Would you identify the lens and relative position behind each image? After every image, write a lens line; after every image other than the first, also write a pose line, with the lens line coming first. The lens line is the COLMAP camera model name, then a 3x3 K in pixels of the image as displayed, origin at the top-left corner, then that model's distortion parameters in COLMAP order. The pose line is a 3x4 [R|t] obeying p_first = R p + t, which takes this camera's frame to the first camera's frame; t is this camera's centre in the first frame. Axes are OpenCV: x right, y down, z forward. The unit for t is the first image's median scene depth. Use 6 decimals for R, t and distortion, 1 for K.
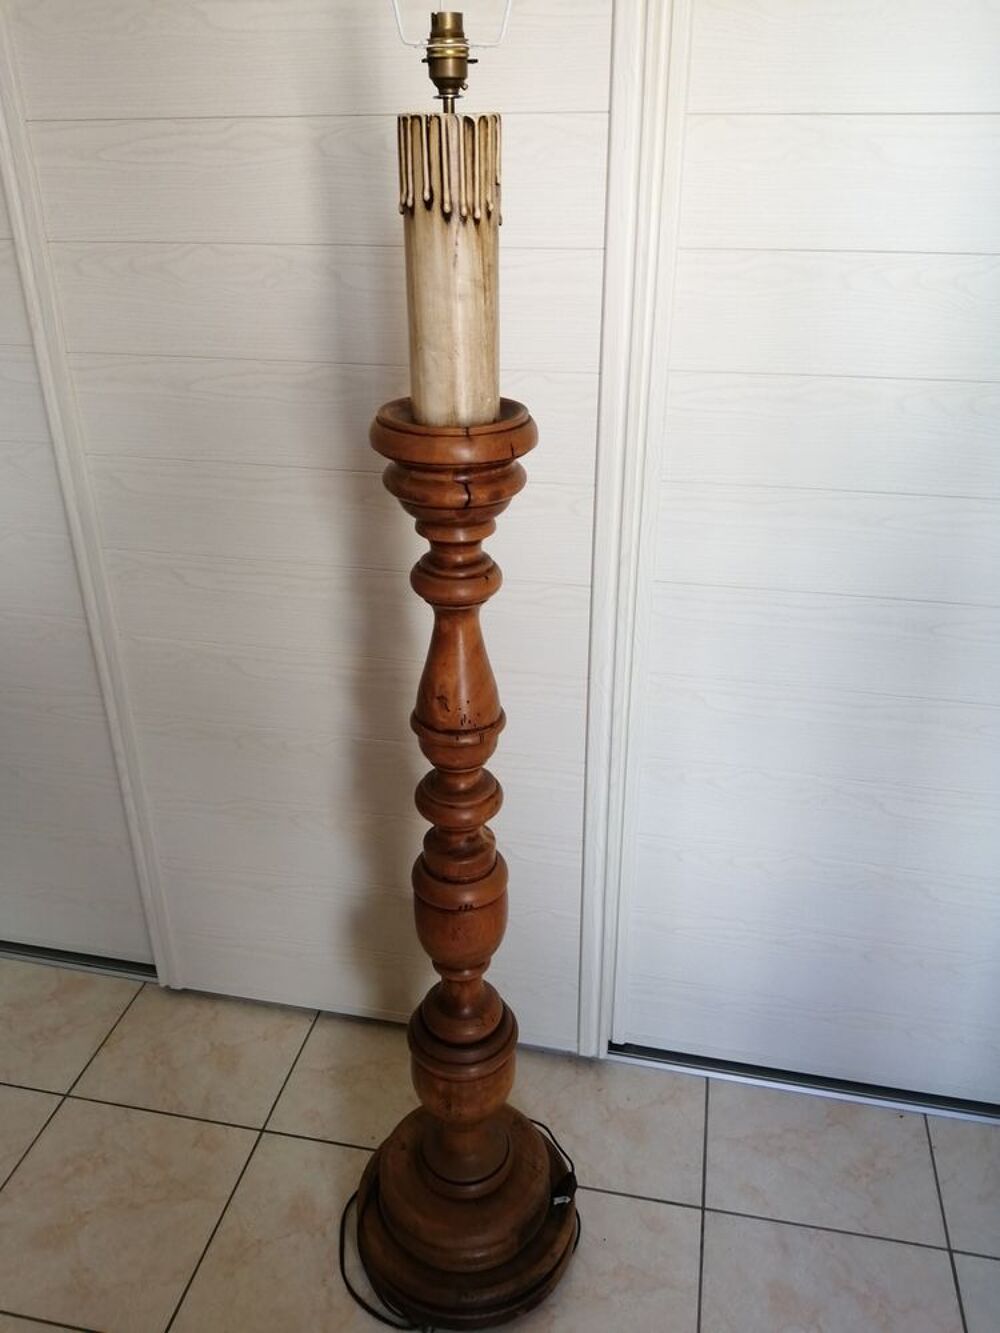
lens RADIAL K [[1058.4, 0, 498.7], [0, 1058.4, 666.7], [0, 0, 1]] dist [0.039444, -0.044188]
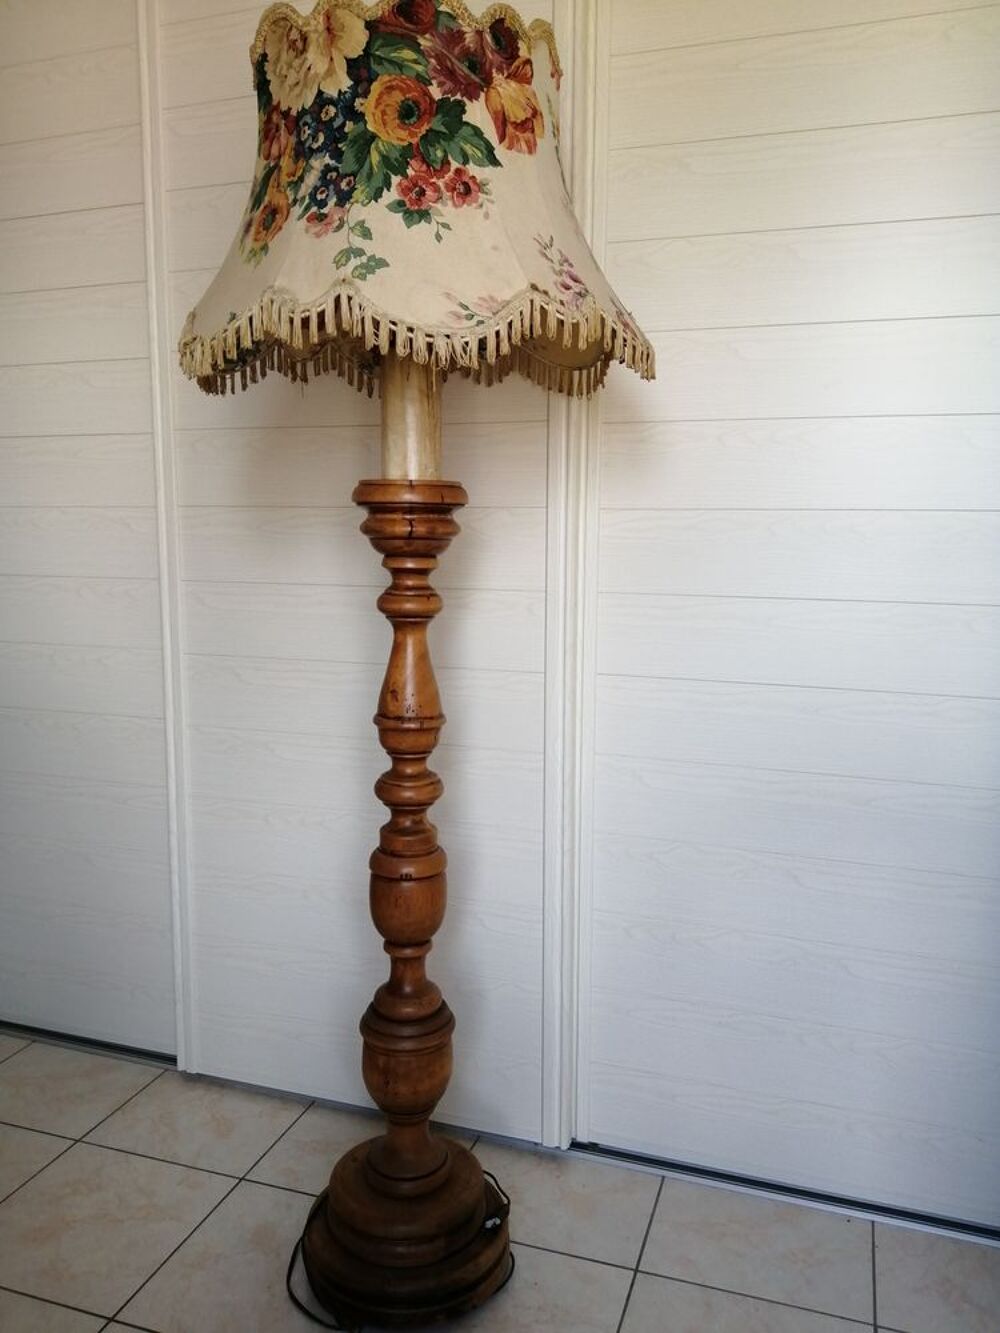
lens RADIAL K [[1058.4, 0, 501.2], [0, 1058.4, 663.1], [0, 0, 1]] dist [0.039444, -0.044188]
pose [[0.992992, 0.029206, -0.114513, 0.182986], [-0.064317, 0.946465, -0.316333, 0.320533], [0.099144, 0.321481, 0.941711, -0.204254]]
